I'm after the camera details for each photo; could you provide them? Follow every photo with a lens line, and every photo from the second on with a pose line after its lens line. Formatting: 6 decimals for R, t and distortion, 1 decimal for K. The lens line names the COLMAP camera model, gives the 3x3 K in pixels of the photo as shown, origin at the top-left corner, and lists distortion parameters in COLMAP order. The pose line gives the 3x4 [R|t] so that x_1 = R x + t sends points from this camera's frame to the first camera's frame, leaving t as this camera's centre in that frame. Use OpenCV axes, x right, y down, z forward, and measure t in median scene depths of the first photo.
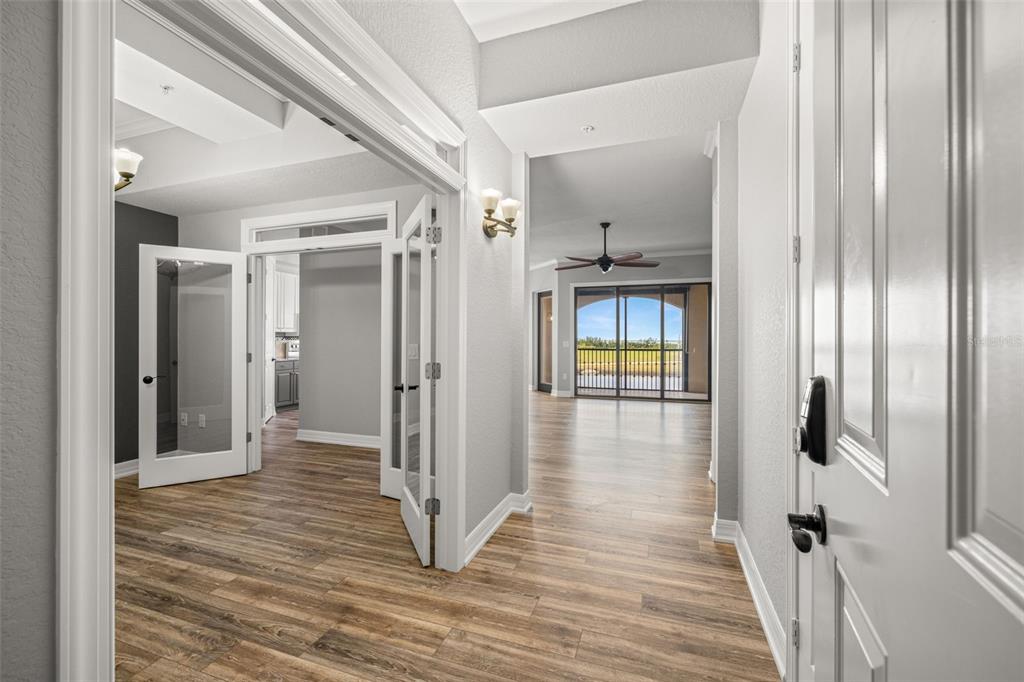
lens RADIAL K [[427.7, 0, 508.2], [0, 427.7, 334.1], [0, 0, 1]] dist [-0.000617, 0.000021]
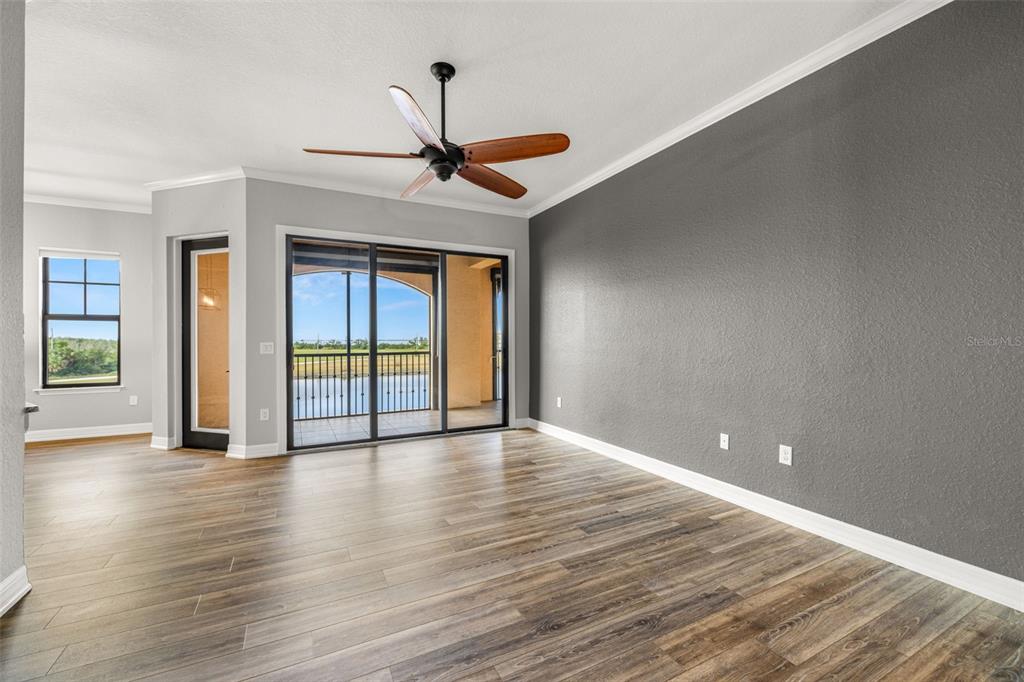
lens RADIAL K [[427.1, 0, 511.2], [0, 427.1, 336.8], [0, 0, 1]] dist [0.001052, 0.000246]
pose [[0.684638, -0.005405, 0.728864, -0.028604], [-0.000602, 0.999968, 0.007981, 0.006359], [-0.728883, -0.005903, 0.684612, 0.451983]]
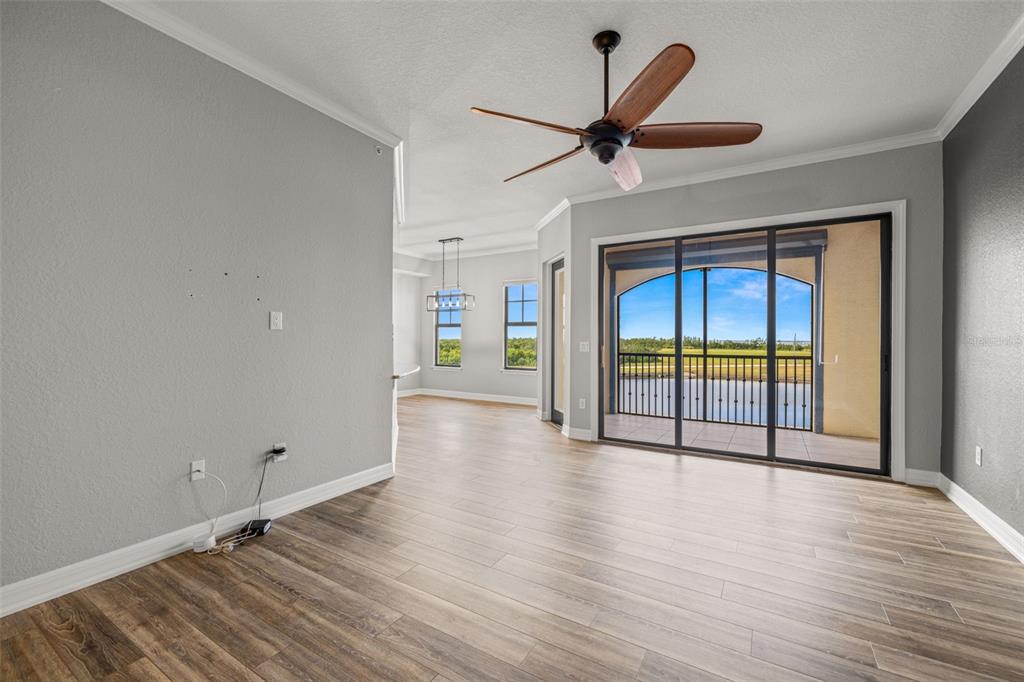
lens RADIAL K [[427.1, 0, 511.2], [0, 427.1, 336.8], [0, 0, 1]] dist [0.001052, 0.000246]
pose [[0.979537, -0.003745, -0.201228, 0.151378], [0.004733, 0.999979, 0.004429, 0.007196], [0.201207, -0.005291, 0.979534, 0.416470]]
